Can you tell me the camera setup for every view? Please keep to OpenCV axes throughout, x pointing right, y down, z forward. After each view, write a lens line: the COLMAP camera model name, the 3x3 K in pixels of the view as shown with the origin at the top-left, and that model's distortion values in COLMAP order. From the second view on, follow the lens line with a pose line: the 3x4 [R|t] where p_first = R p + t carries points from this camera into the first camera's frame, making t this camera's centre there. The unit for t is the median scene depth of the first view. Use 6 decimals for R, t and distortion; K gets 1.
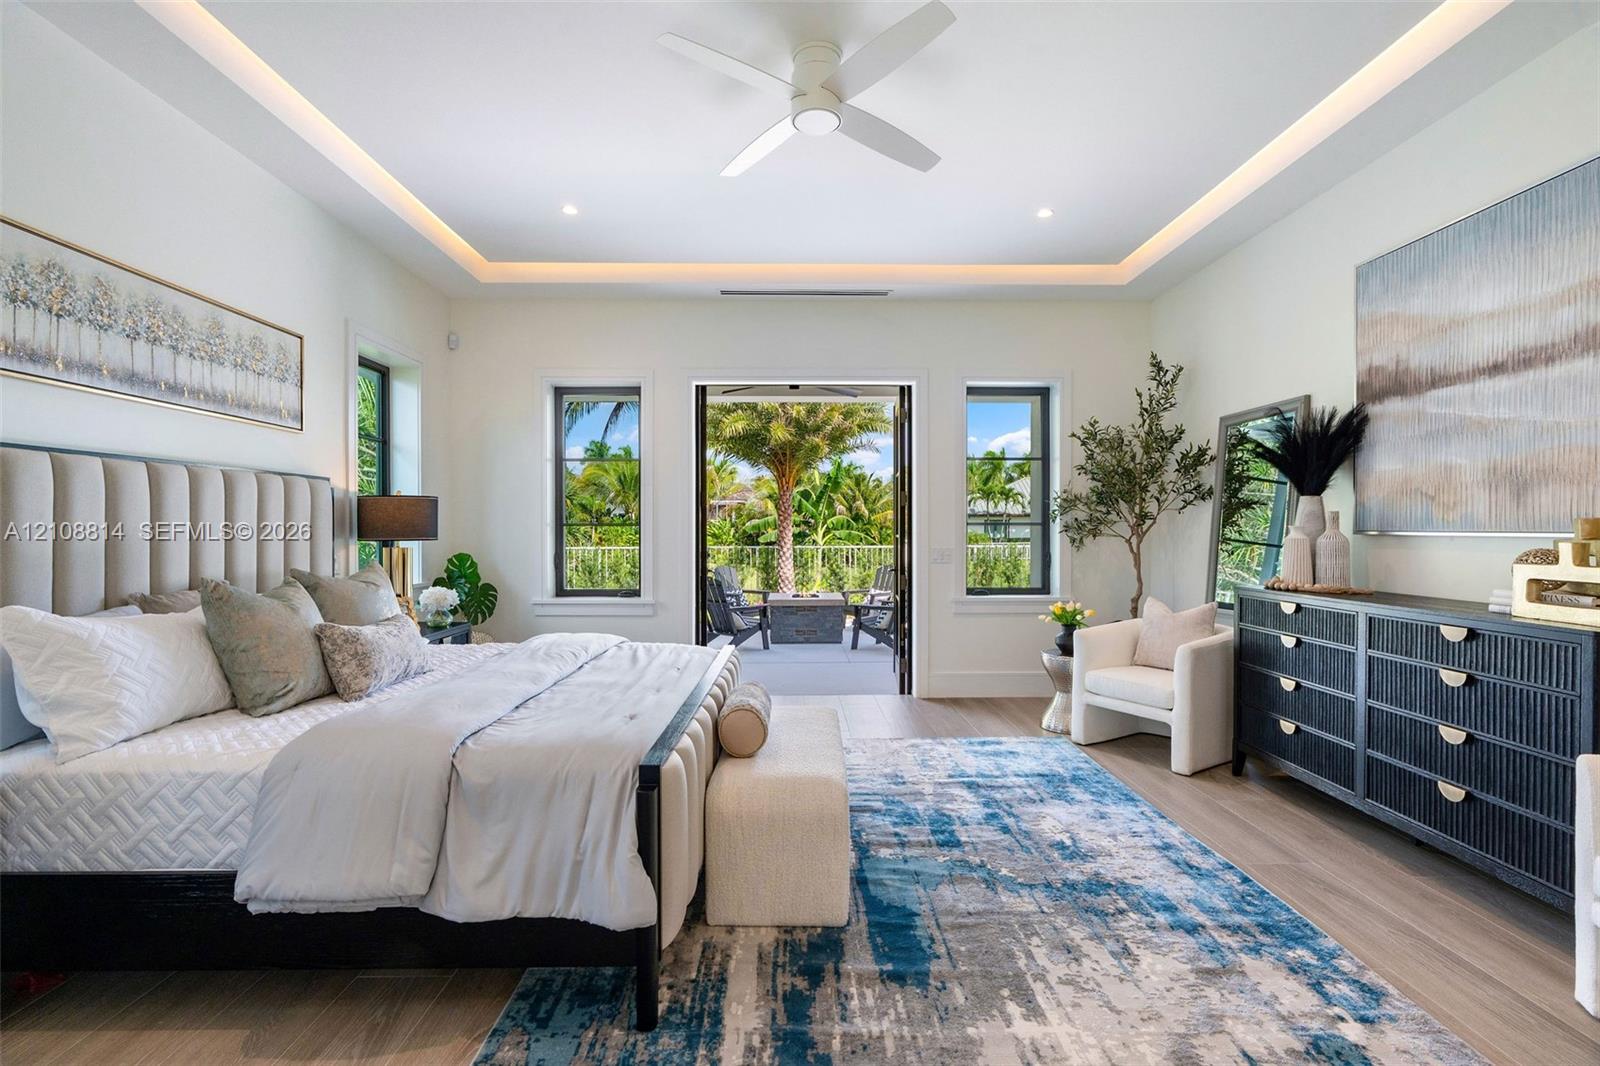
lens RADIAL K [[724.8, 0, 801.2], [0, 724.8, 534.5], [0, 0, 1]] dist [-0.003940, 0.000463]
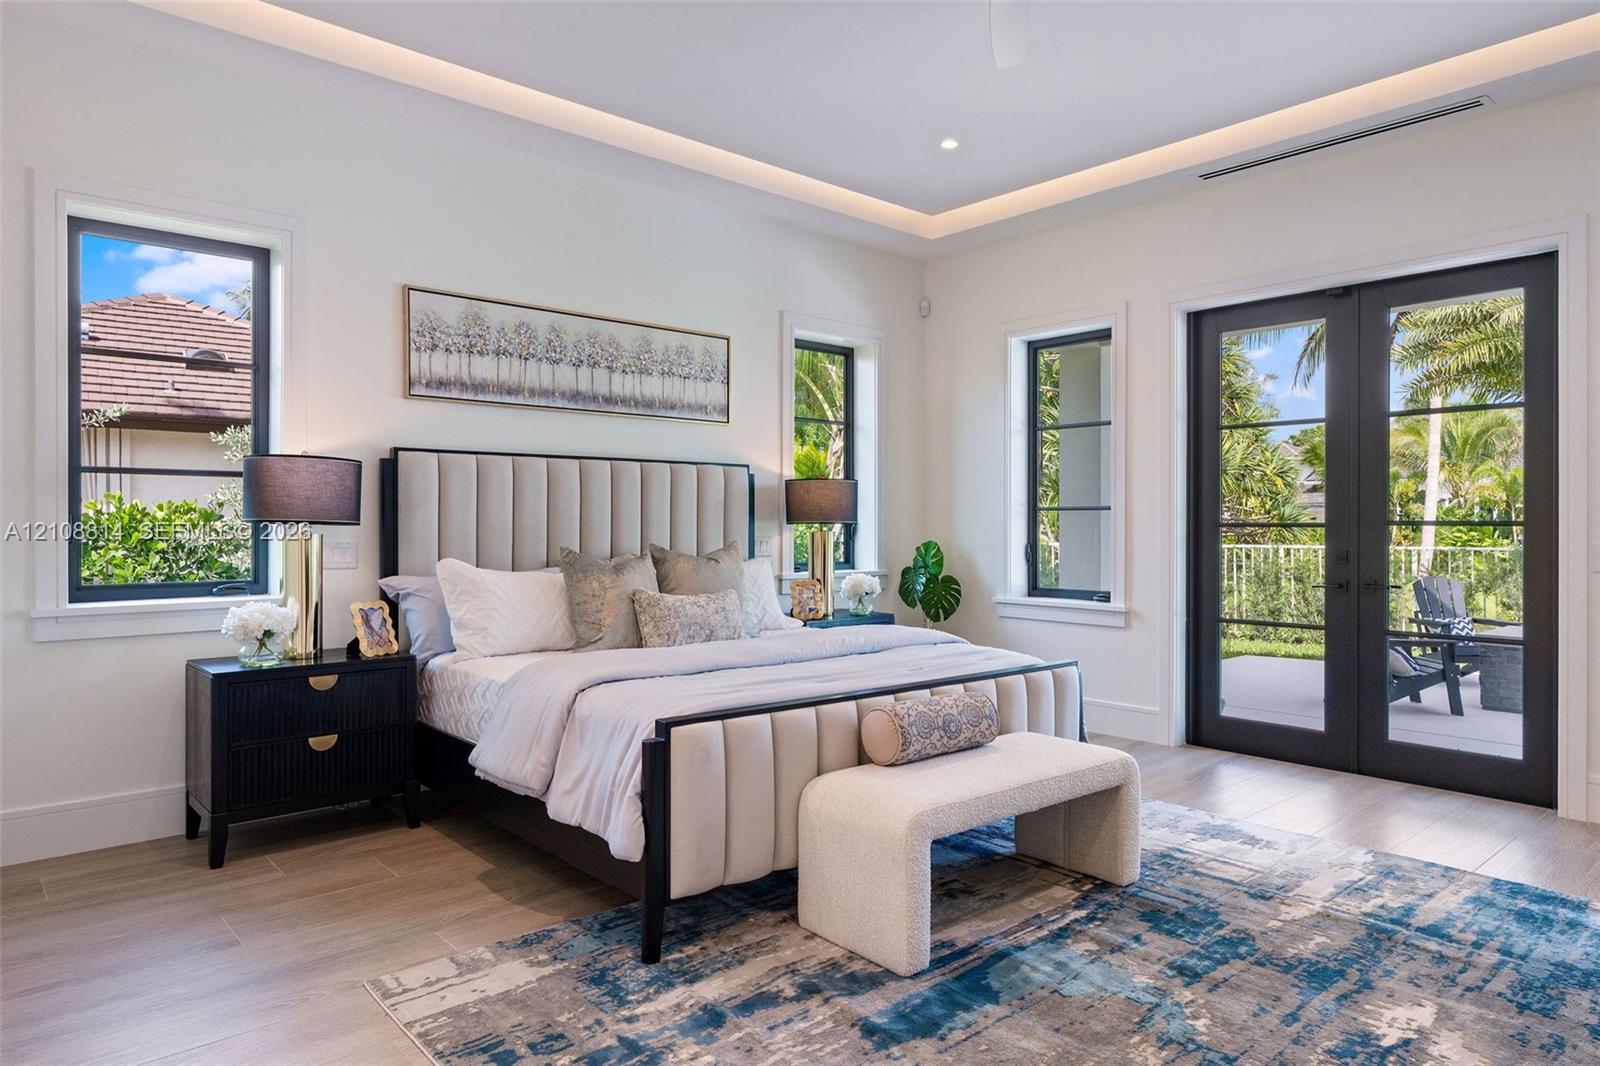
lens RADIAL K [[1004.4, 0, 807.4], [0, 1004.4, 526.1], [0, 0, 1]] dist [0.001751, 0.003682]
pose [[0.647452, 0.003064, -0.762100, 0.714907], [-0.007132, 0.999972, -0.002040, 0.020172], [0.762073, 0.006756, 0.647456, 0.132641]]
